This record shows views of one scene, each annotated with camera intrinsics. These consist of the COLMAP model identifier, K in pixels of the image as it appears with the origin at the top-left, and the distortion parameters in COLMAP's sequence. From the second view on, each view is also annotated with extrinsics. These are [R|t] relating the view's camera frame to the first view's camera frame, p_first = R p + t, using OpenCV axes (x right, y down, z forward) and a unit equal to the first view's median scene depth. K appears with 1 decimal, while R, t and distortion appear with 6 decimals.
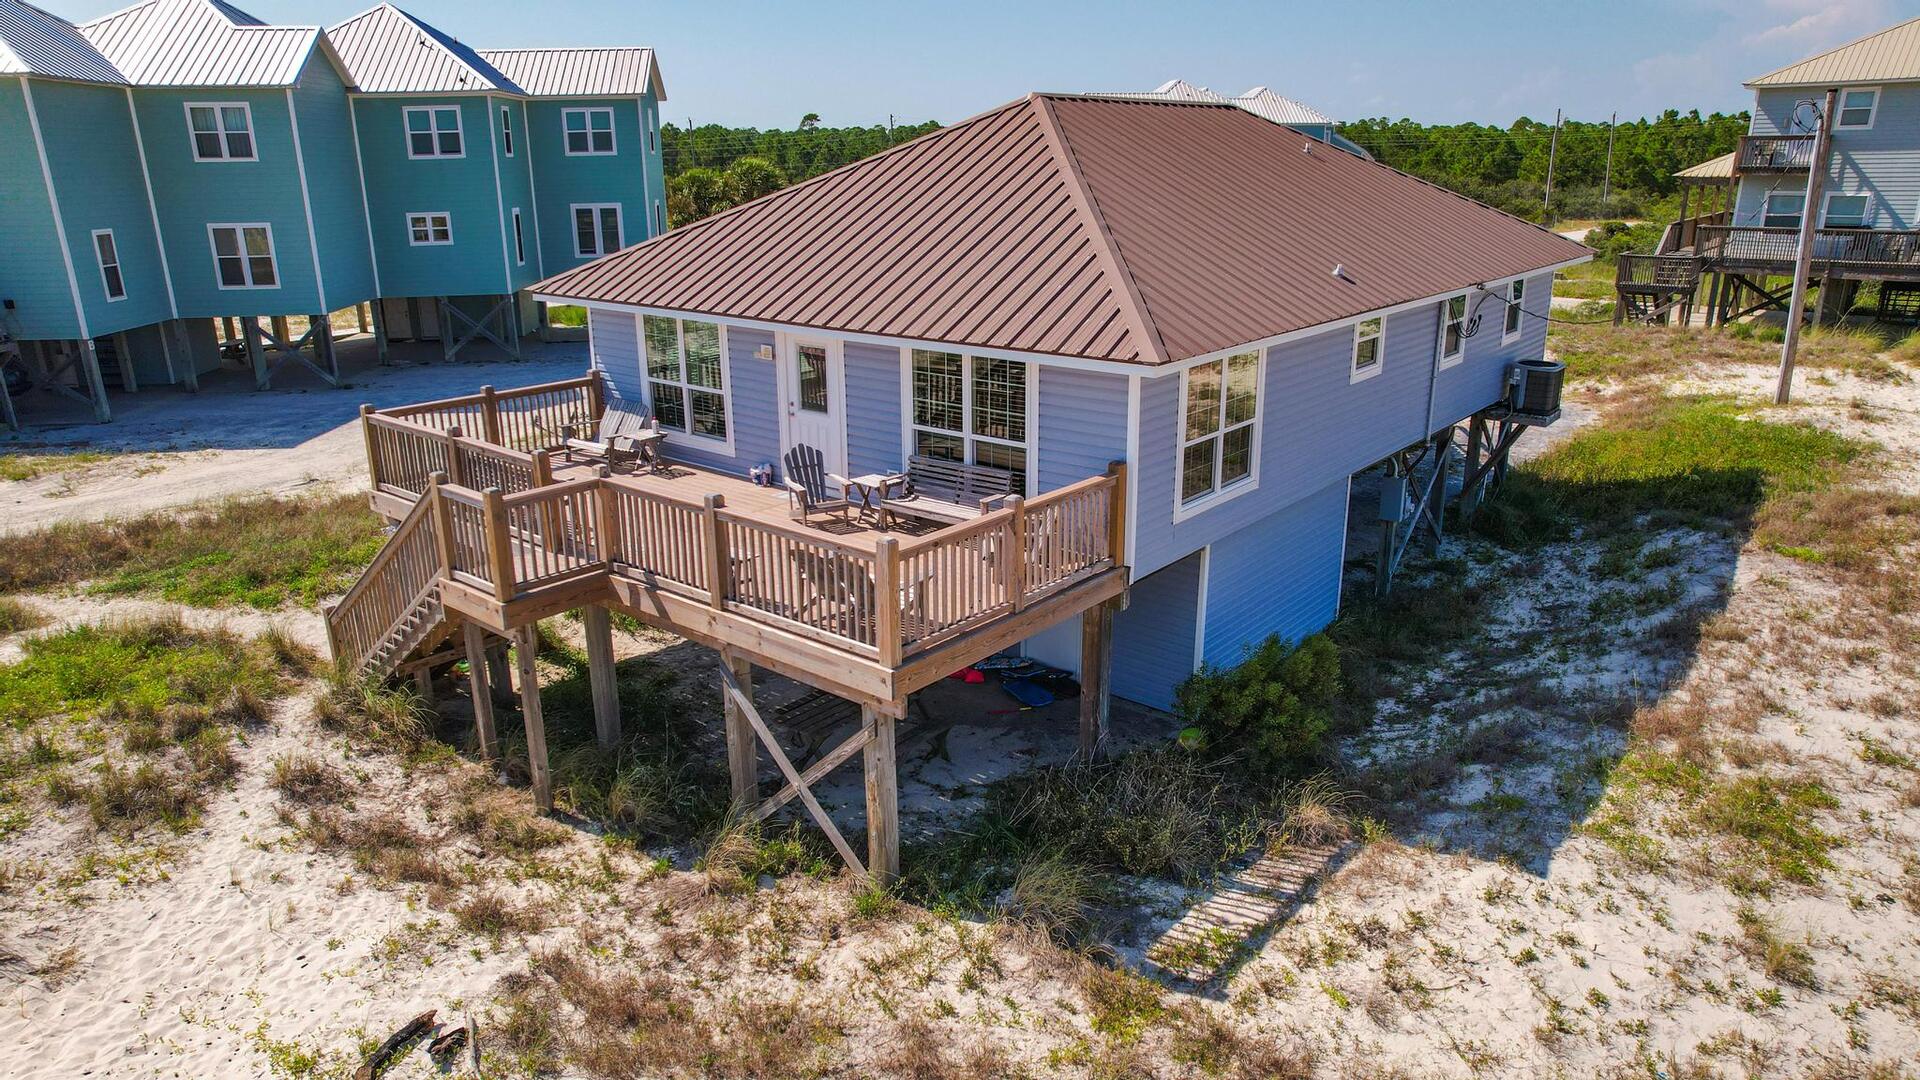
lens RADIAL K [[1231.9, 0, 960.0], [0, 1231.9, 540.0], [0, 0, 1]] dist [-0.081033, 0.070623]
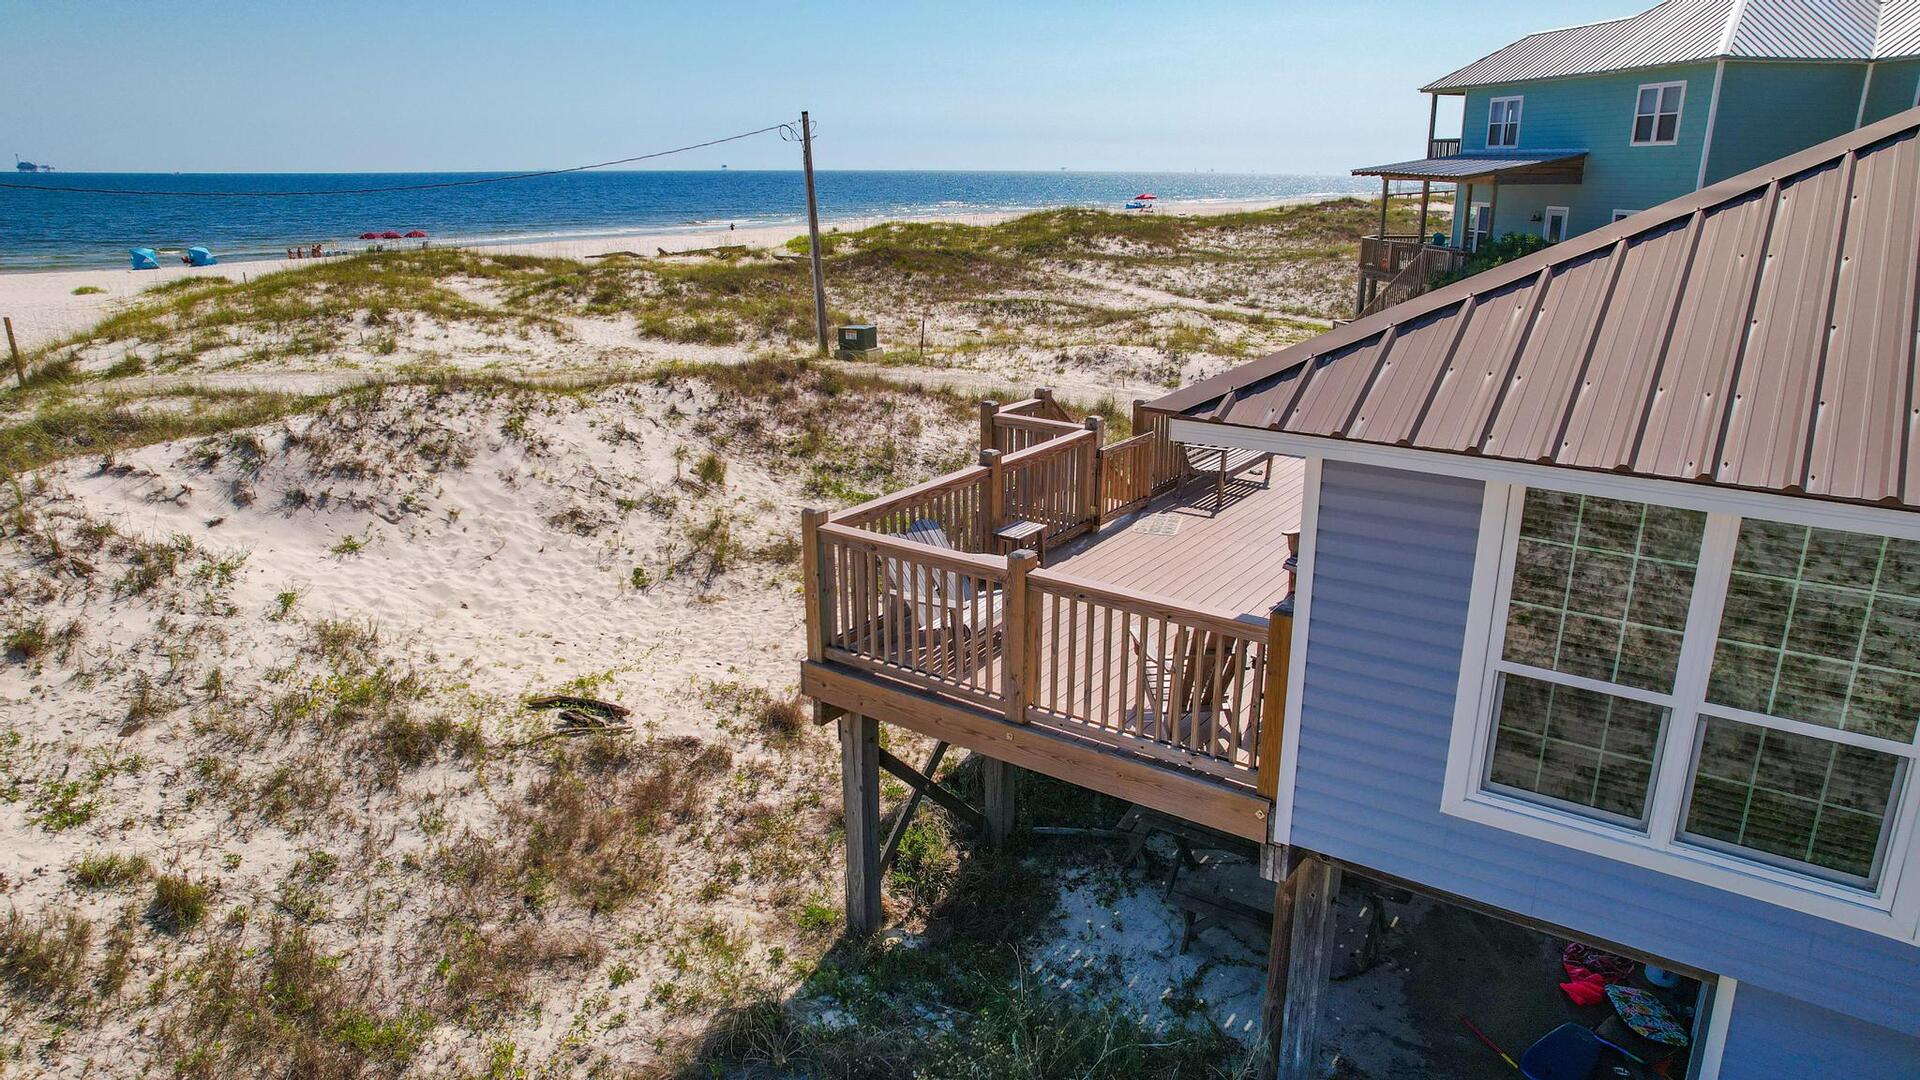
lens RADIAL K [[1231.9, 0, 960.0], [0, 1231.9, 540.0], [0, 0, 1]] dist [-0.081033, 0.070623]
pose [[0.084266, 0.297119, -0.951115, 0.628193], [-0.303964, 0.916679, 0.259432, -0.190447], [0.948949, 0.267244, 0.167559, 0.791367]]
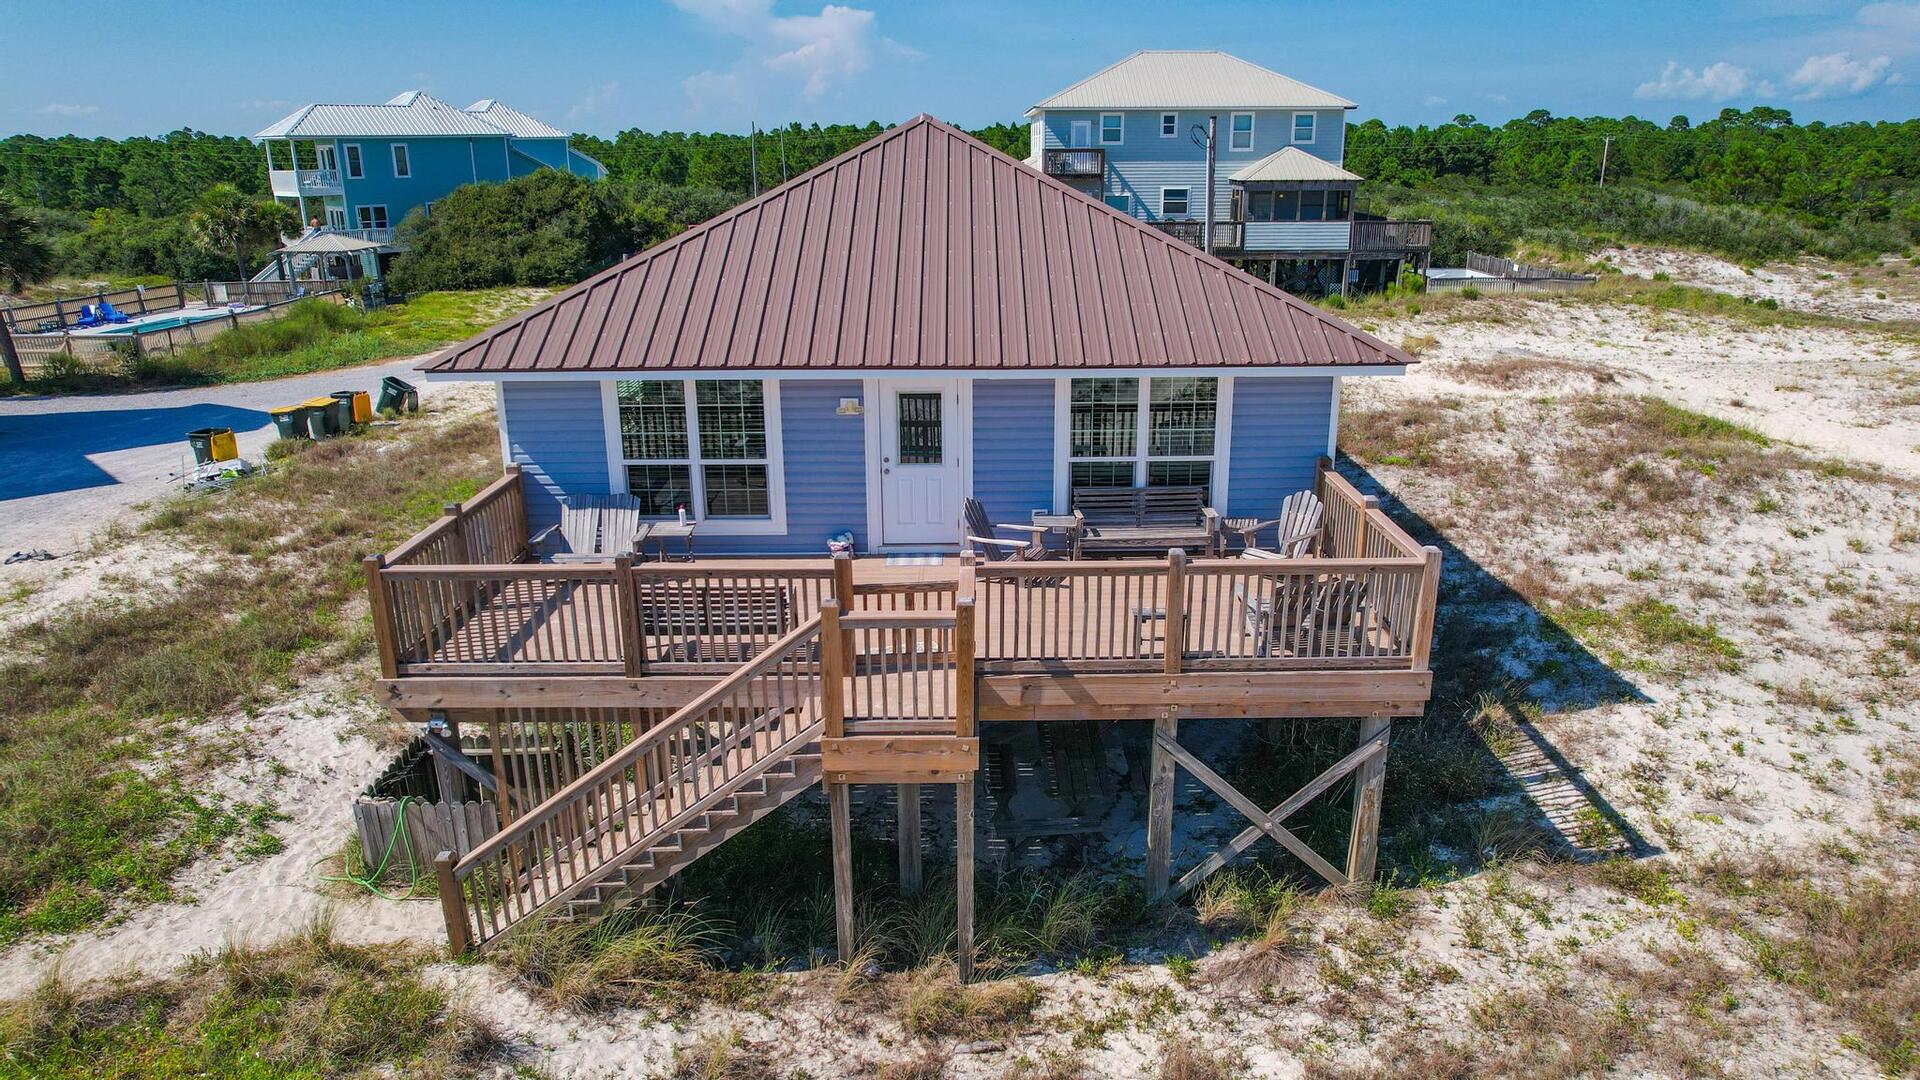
lens RADIAL K [[1231.9, 0, 960.0], [0, 1231.9, 540.0], [0, 0, 1]] dist [-0.081033, 0.070623]
pose [[0.768345, -0.190012, 0.611180, -0.833235], [0.195447, 0.978959, 0.058646, -0.122143], [-0.609464, 0.074393, 0.789316, 0.345452]]
